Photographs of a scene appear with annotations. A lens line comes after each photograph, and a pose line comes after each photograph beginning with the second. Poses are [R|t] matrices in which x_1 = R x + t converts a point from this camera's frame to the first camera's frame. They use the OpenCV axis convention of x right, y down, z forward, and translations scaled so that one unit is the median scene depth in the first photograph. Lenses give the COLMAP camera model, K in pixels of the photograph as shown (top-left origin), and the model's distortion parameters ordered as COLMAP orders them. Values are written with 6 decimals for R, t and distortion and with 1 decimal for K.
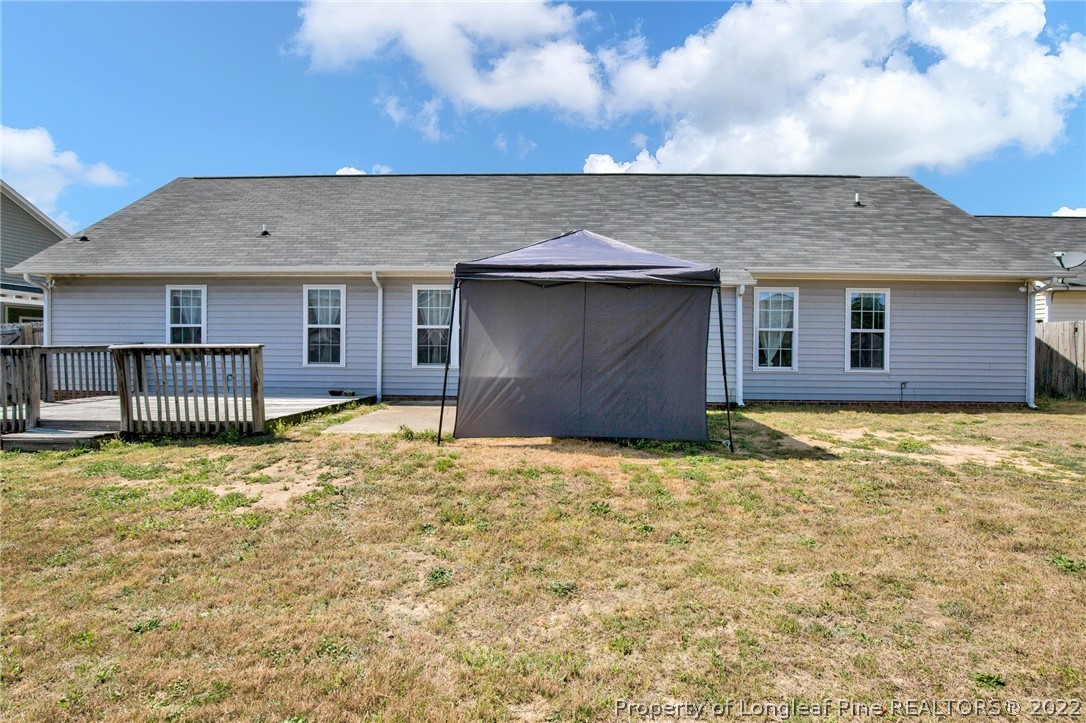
lens RADIAL K [[523.3, 0, 542.5], [0, 523.3, 369.9], [0, 0, 1]] dist [-0.014252, 0.005198]
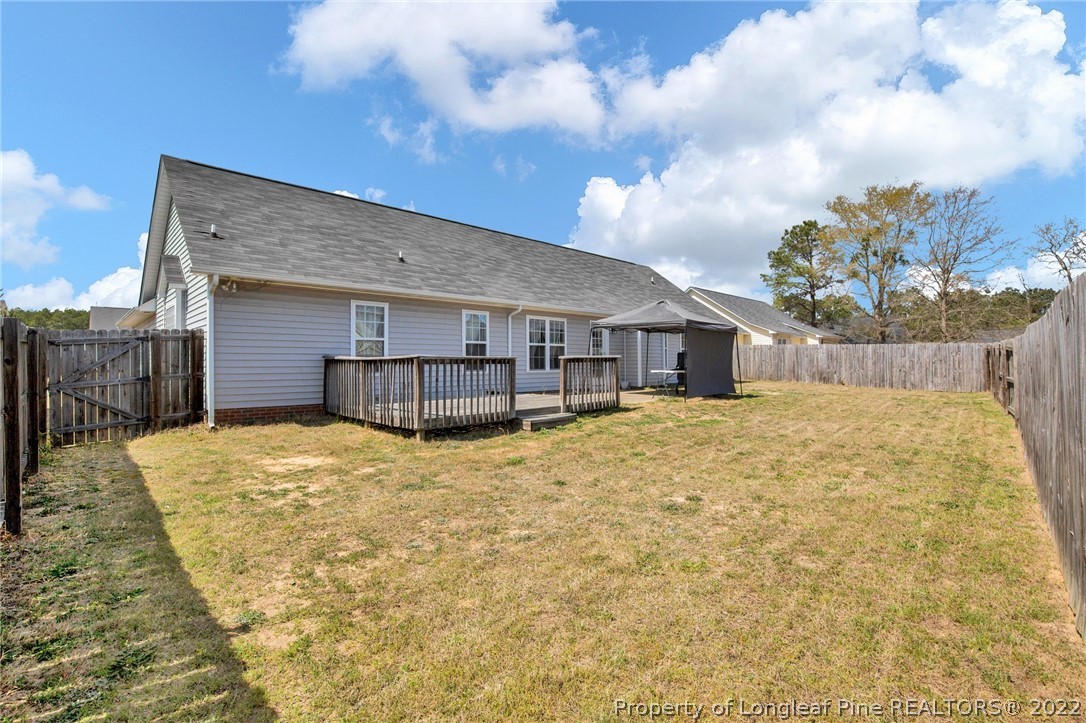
lens RADIAL K [[523.3, 0, 547.7], [0, 523.3, 360.4], [0, 0, 1]] dist [-0.014252, 0.005198]
pose [[0.691719, -0.002619, 0.722162, -1.485037], [0.024733, 0.999493, -0.020065, -0.007981], [-0.721743, 0.031741, 0.691432, -0.046399]]
